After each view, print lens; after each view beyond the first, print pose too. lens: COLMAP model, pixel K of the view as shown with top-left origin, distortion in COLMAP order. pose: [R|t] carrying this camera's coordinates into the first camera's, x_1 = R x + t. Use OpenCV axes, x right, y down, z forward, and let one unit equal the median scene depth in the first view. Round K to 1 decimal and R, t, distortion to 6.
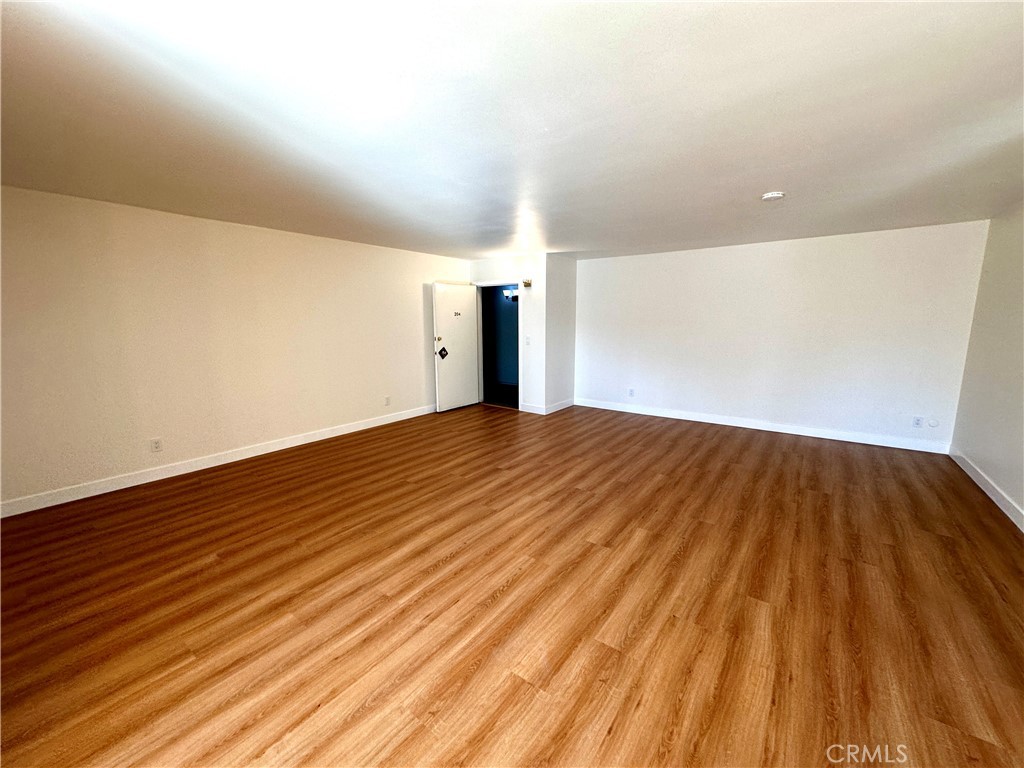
lens RADIAL K [[409.8, 0, 511.4], [0, 409.8, 384.7], [0, 0, 1]] dist [-0.000073, -0.000154]
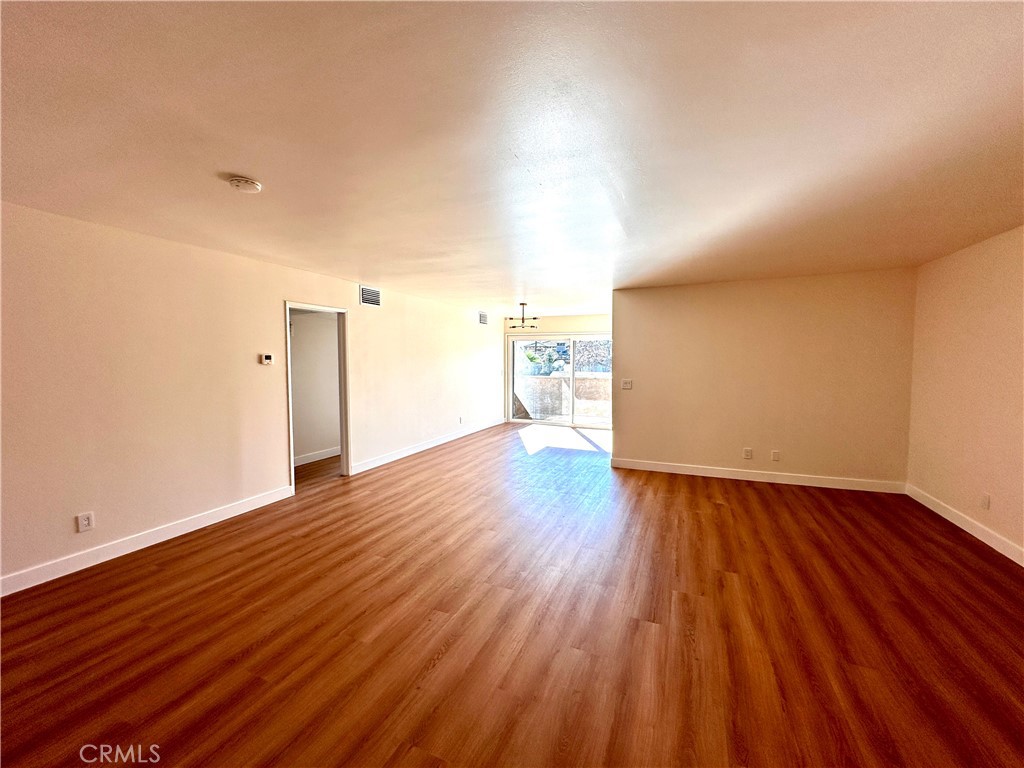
lens RADIAL K [[409.8, 0, 511.9], [0, 409.8, 383.1], [0, 0, 1]] dist [-0.000073, -0.000154]
pose [[-0.973743, 0.017189, -0.226999, 0.394669], [-0.031823, 0.977076, 0.210497, -0.322014], [0.225414, 0.212194, -0.950875, 2.020191]]
